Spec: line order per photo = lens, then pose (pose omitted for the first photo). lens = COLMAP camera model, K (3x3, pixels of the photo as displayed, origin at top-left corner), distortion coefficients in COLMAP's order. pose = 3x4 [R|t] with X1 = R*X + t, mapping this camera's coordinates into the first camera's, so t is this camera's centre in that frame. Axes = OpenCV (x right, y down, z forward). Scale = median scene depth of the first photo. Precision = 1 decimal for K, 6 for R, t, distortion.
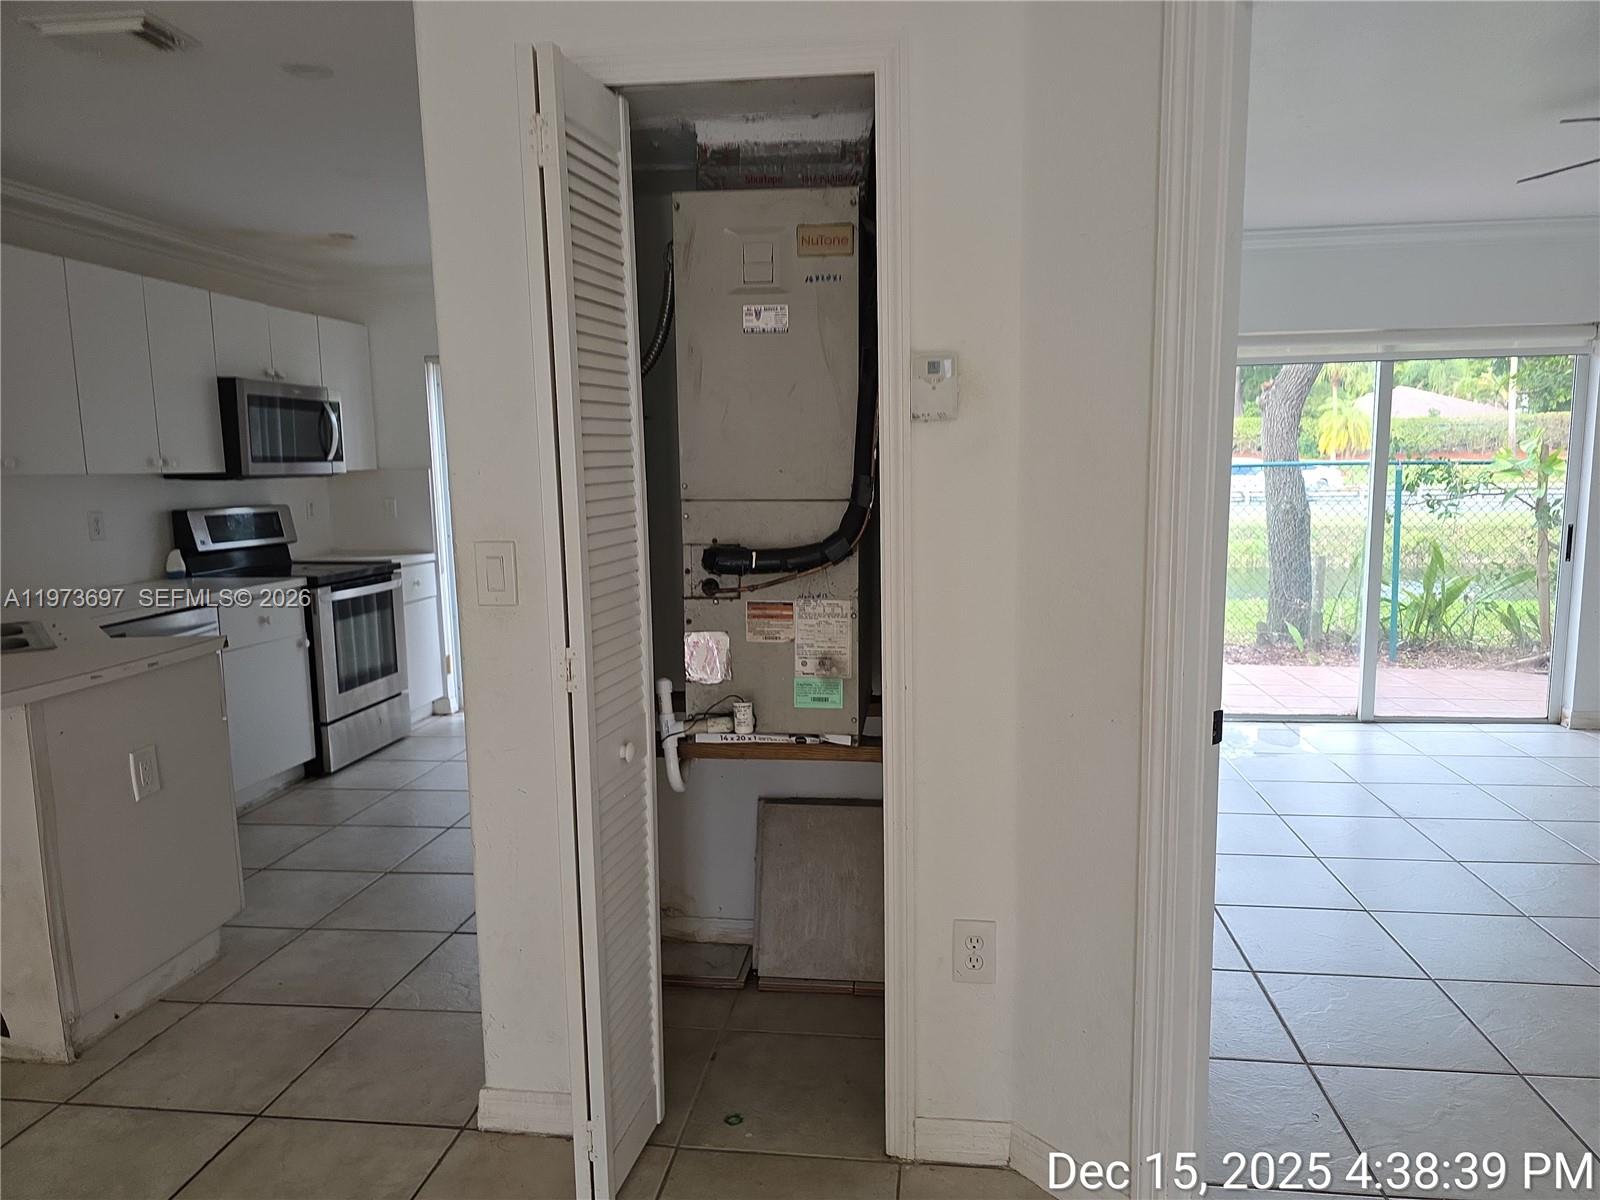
lens RADIAL K [[1053.9, 0, 804.3], [0, 1053.9, 598.1], [0, 0, 1]] dist [0.051591, -0.053227]
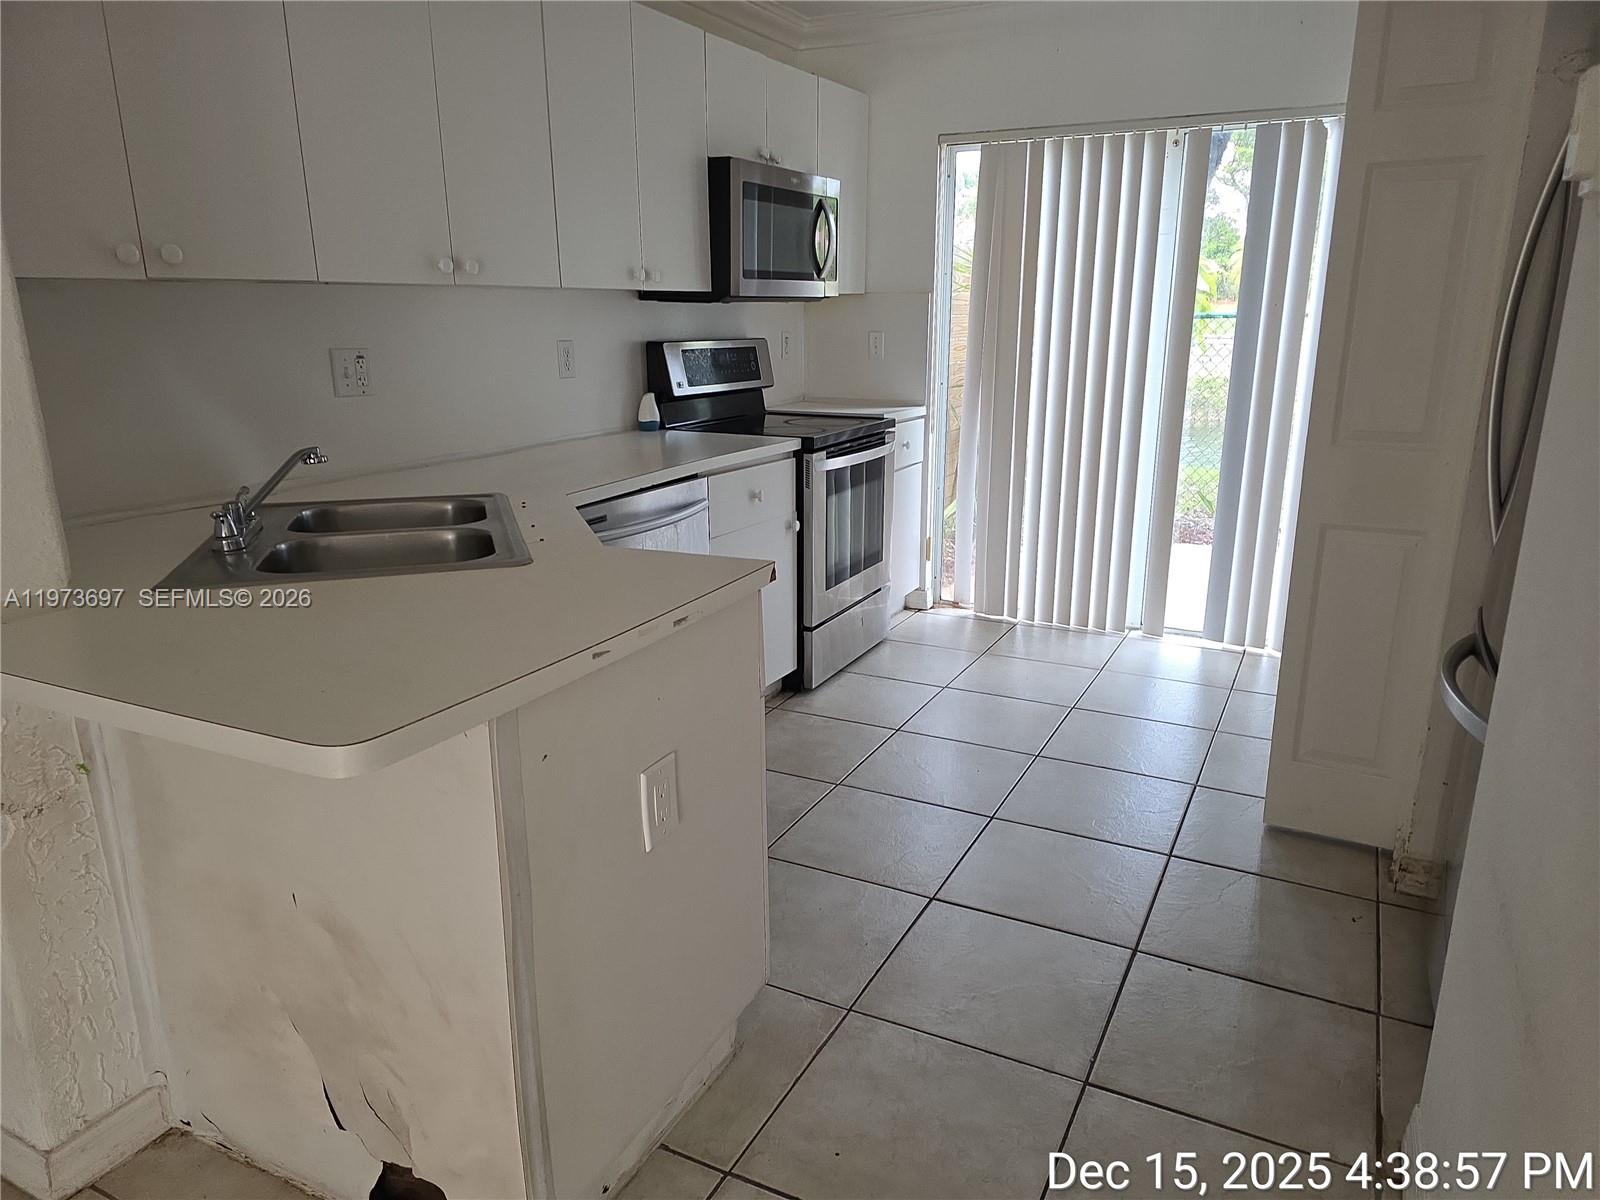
lens RADIAL K [[1083.0, 0, 797.2], [0, 1083.0, 609.7], [0, 0, 1]] dist [0.073629, -0.064347]
pose [[0.935444, 0.107540, -0.336719, -0.195245], [-0.056348, 0.985783, 0.158296, -0.020601], [0.348955, -0.129104, 0.928204, 0.265463]]
